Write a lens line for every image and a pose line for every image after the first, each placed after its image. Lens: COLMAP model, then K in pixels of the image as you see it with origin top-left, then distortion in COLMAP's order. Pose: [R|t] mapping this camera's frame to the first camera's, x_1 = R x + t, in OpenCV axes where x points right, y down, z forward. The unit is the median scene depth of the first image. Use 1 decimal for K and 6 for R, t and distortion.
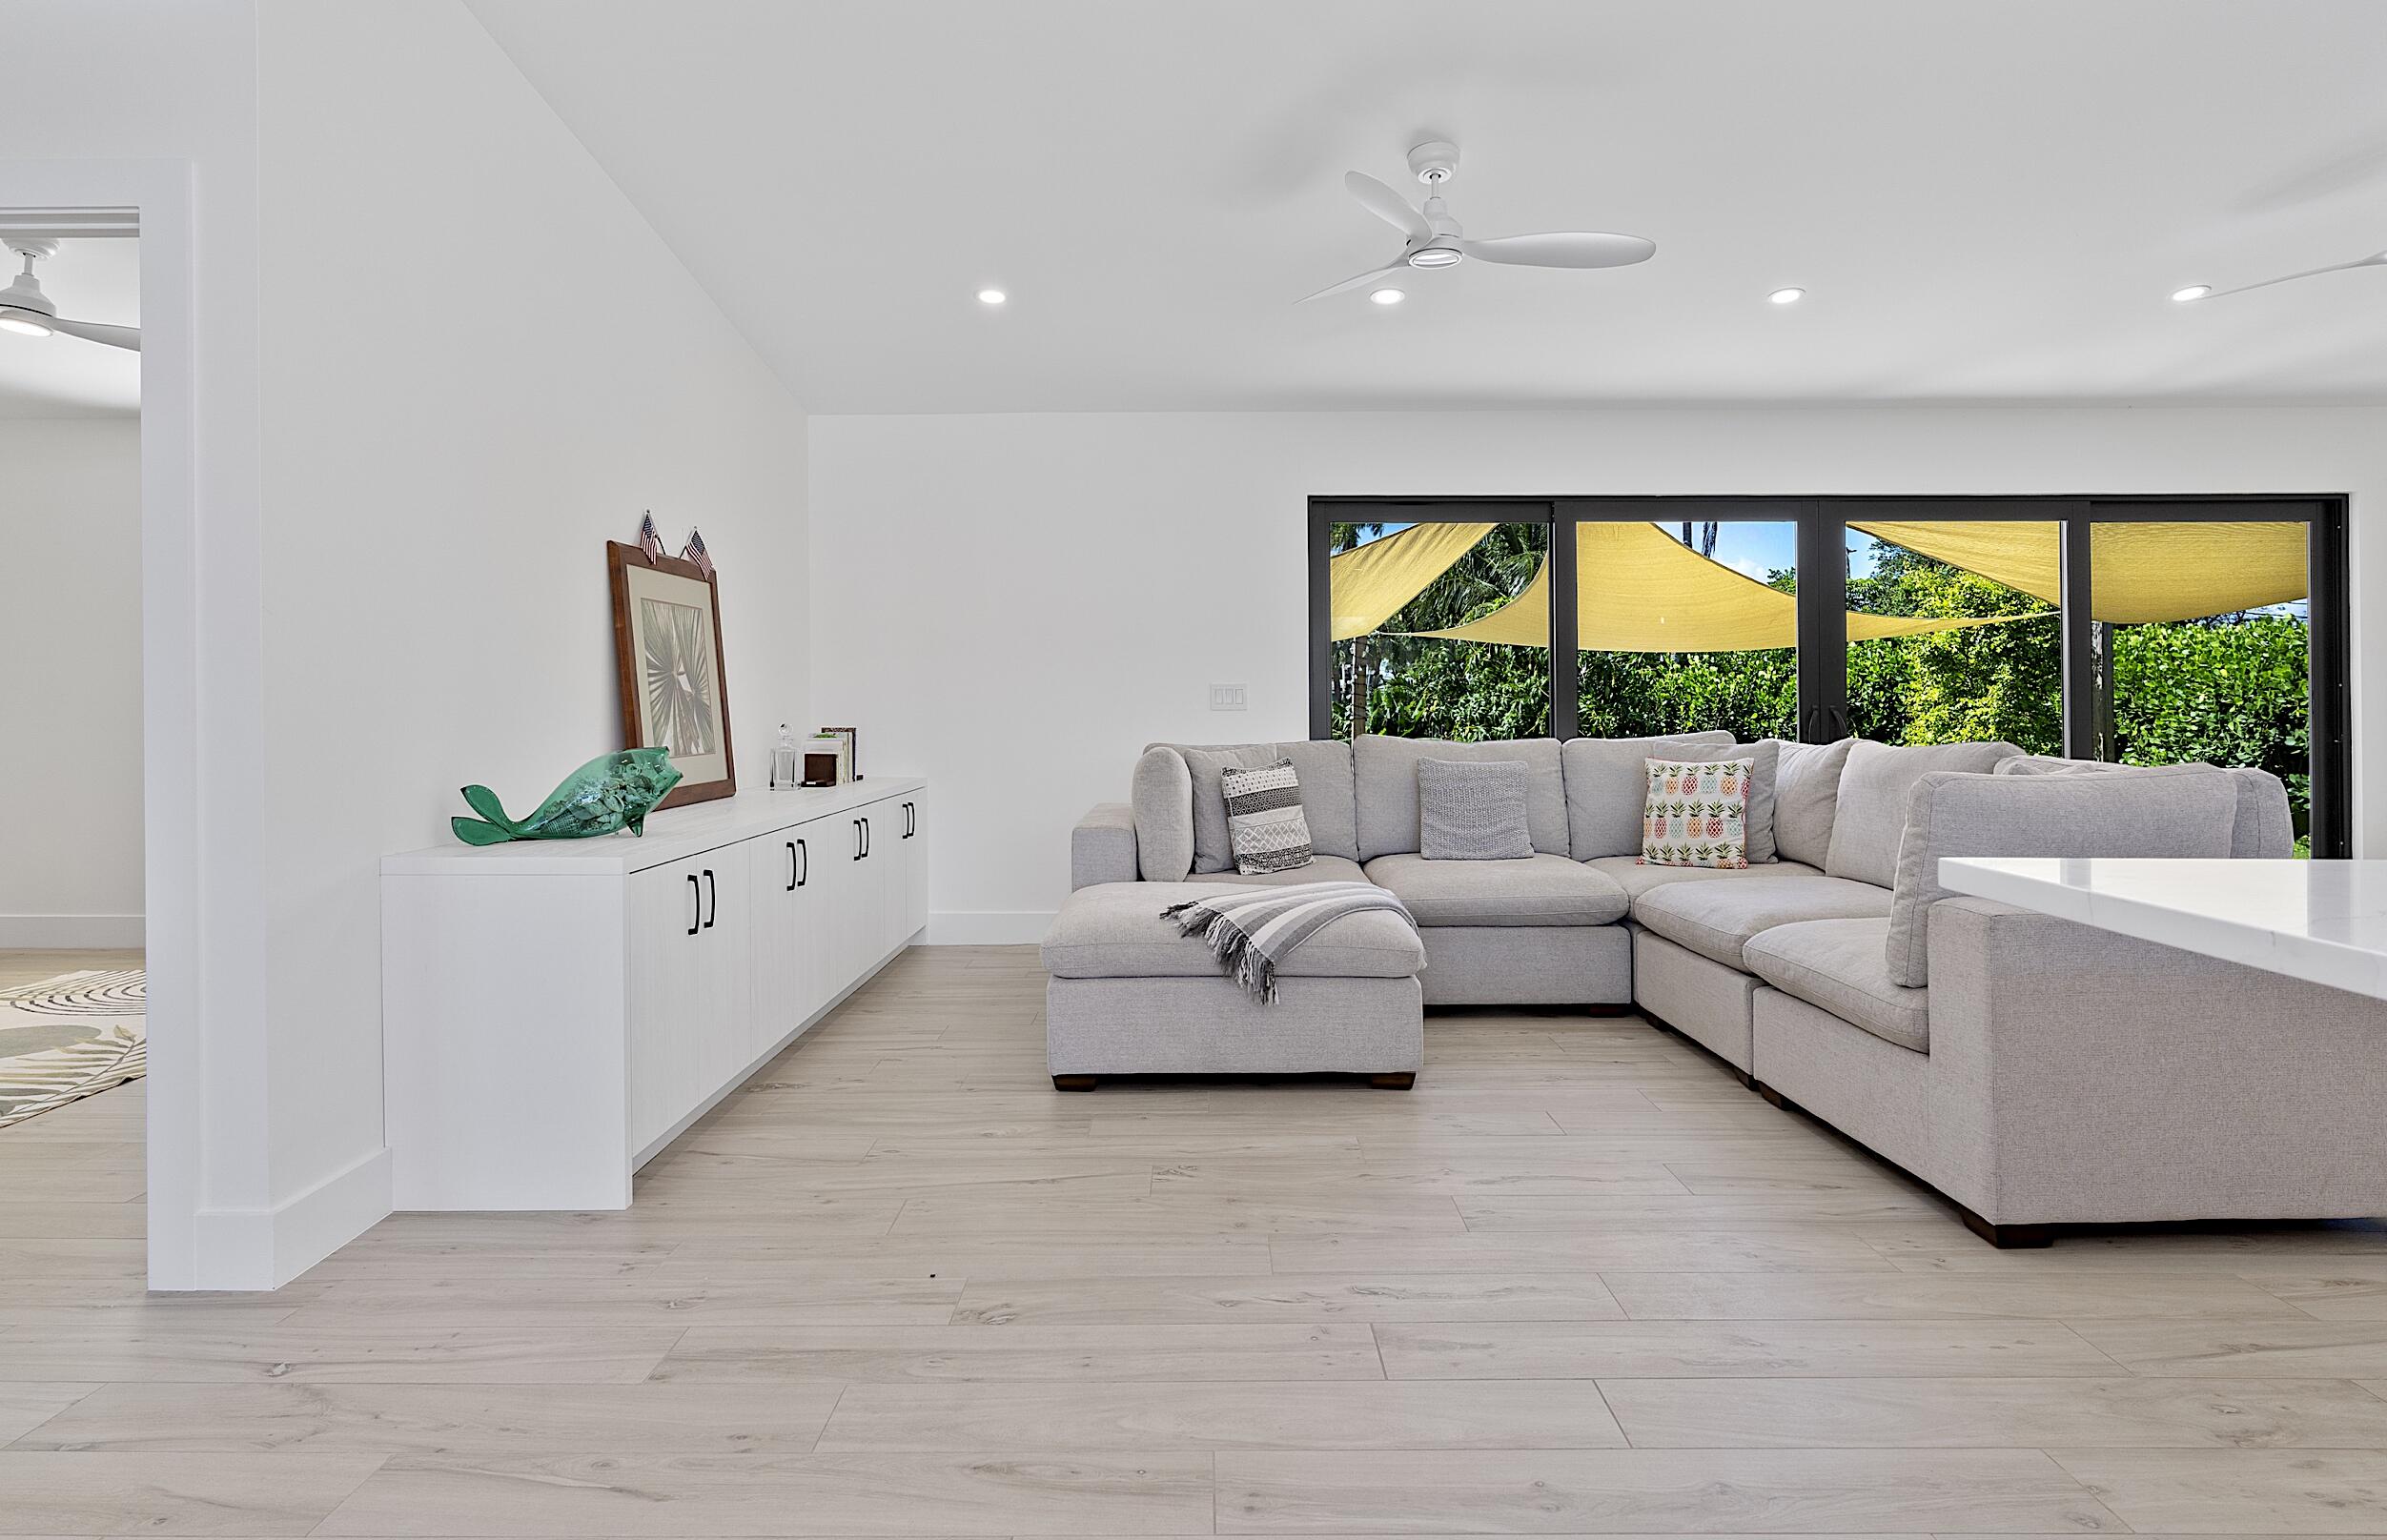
lens RADIAL K [[1426.7, 0, 1253.2], [0, 1426.7, 688.1], [0, 0, 1]] dist [0.009757, 0.001383]
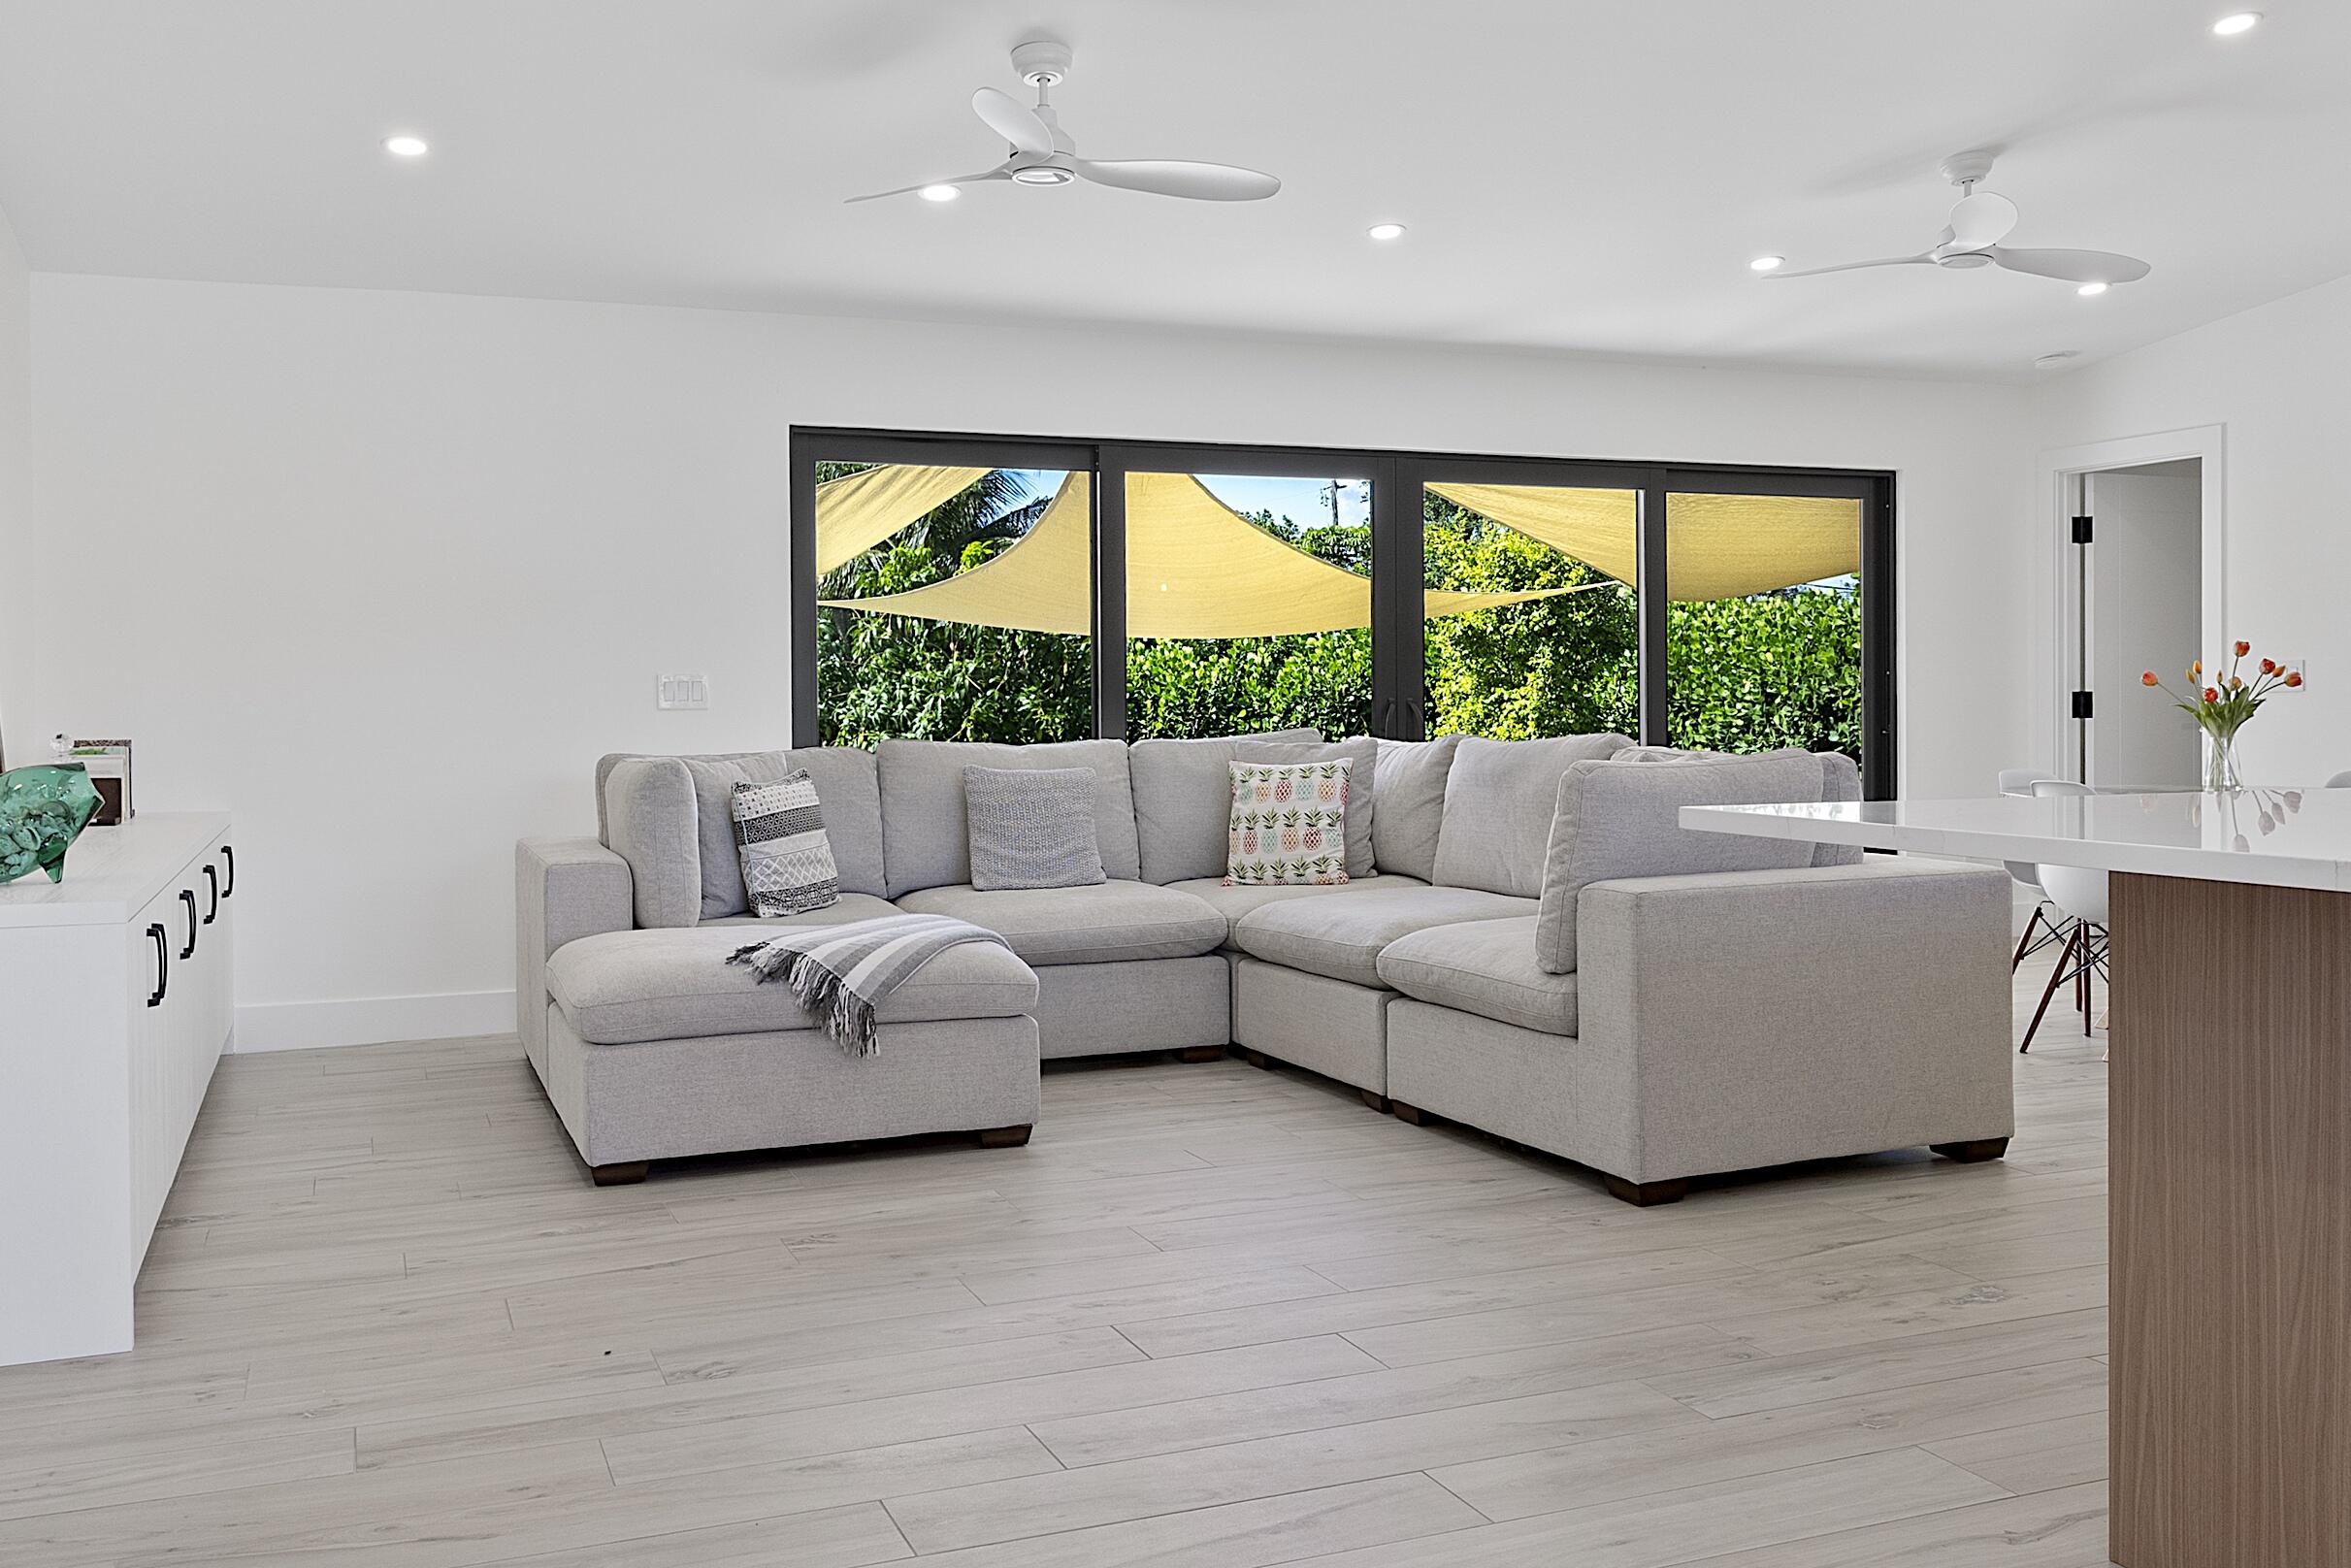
lens RADIAL K [[2157.9, 0, 1403.2], [0, 2157.9, 735.9], [0, 0, 1]] dist [0.015757, -0.018548]
pose [[0.907311, -0.013962, 0.420227, -0.177542], [0.002345, 0.999601, 0.028148, -0.001770], [-0.420453, -0.024554, 0.906982, -0.213090]]
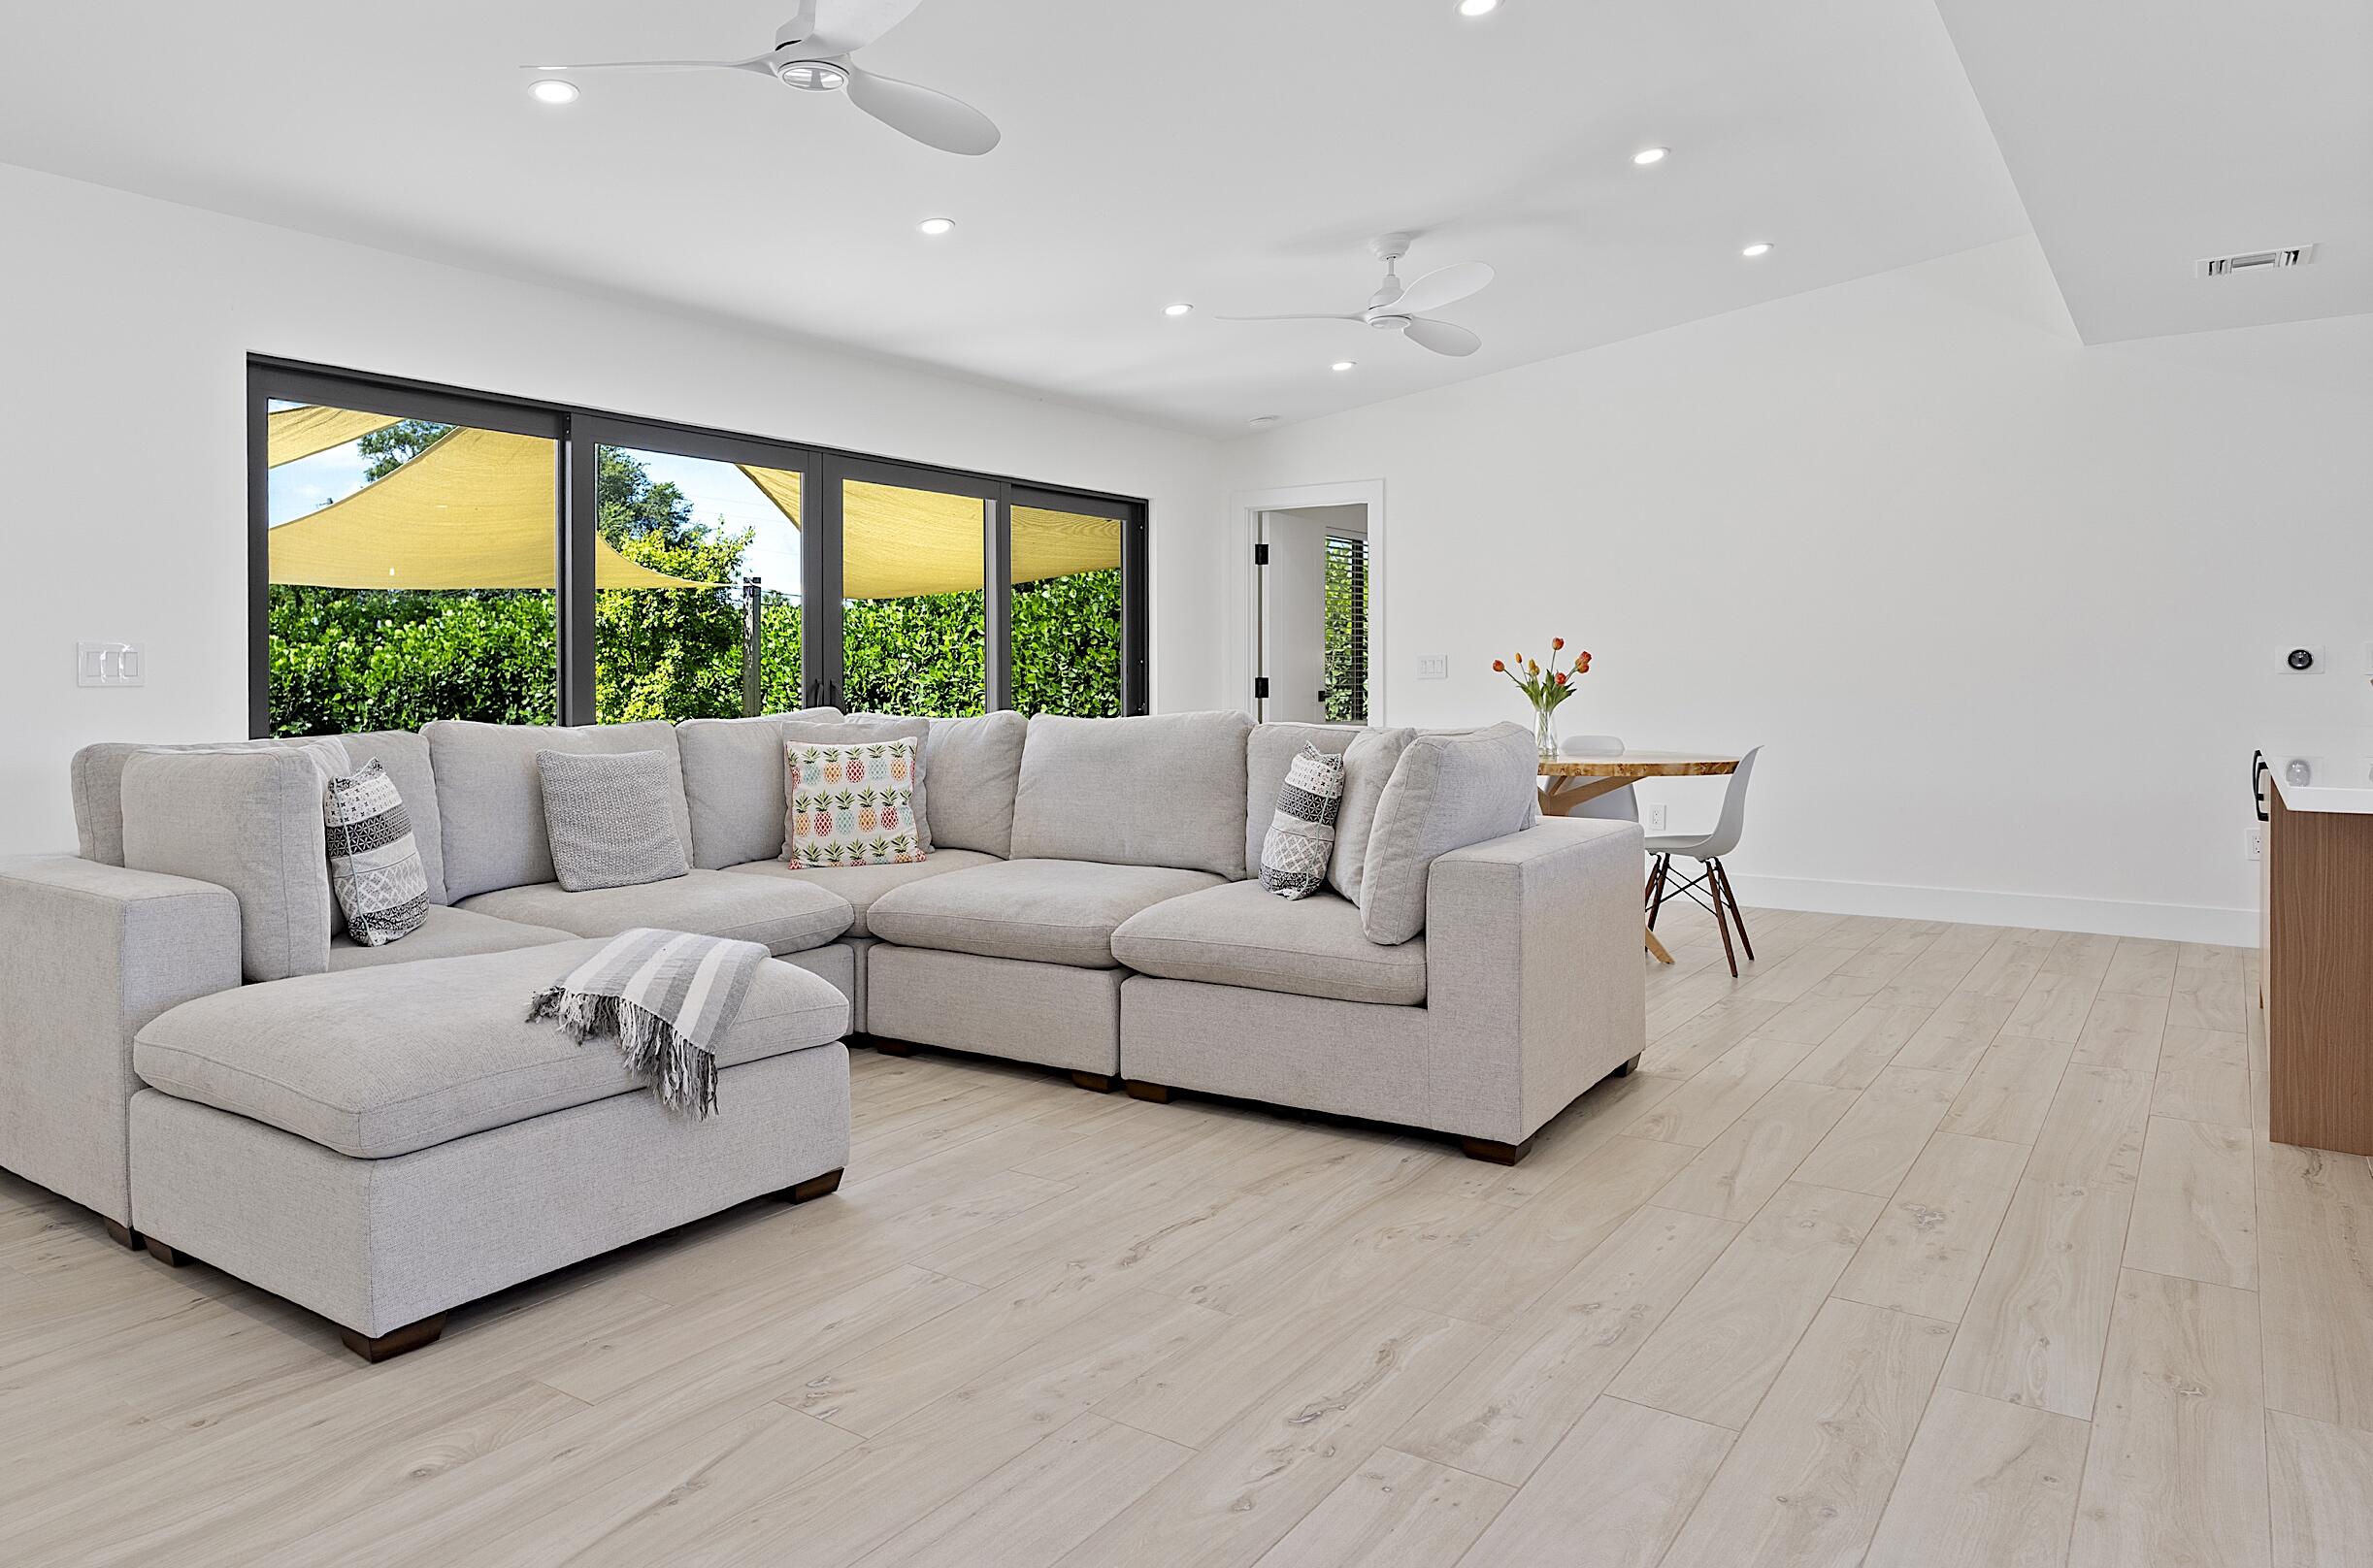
lens RADIAL K [[1553.5, 0, 1206.1], [0, 1553.5, 707.8], [0, 0, 1]] dist [0.000630, 0.003585]
pose [[0.580079, -0.016124, 0.814400, -0.336100], [-0.005416, 0.999706, 0.023650, 0.007033], [-0.814542, -0.018130, 0.579821, 0.291613]]
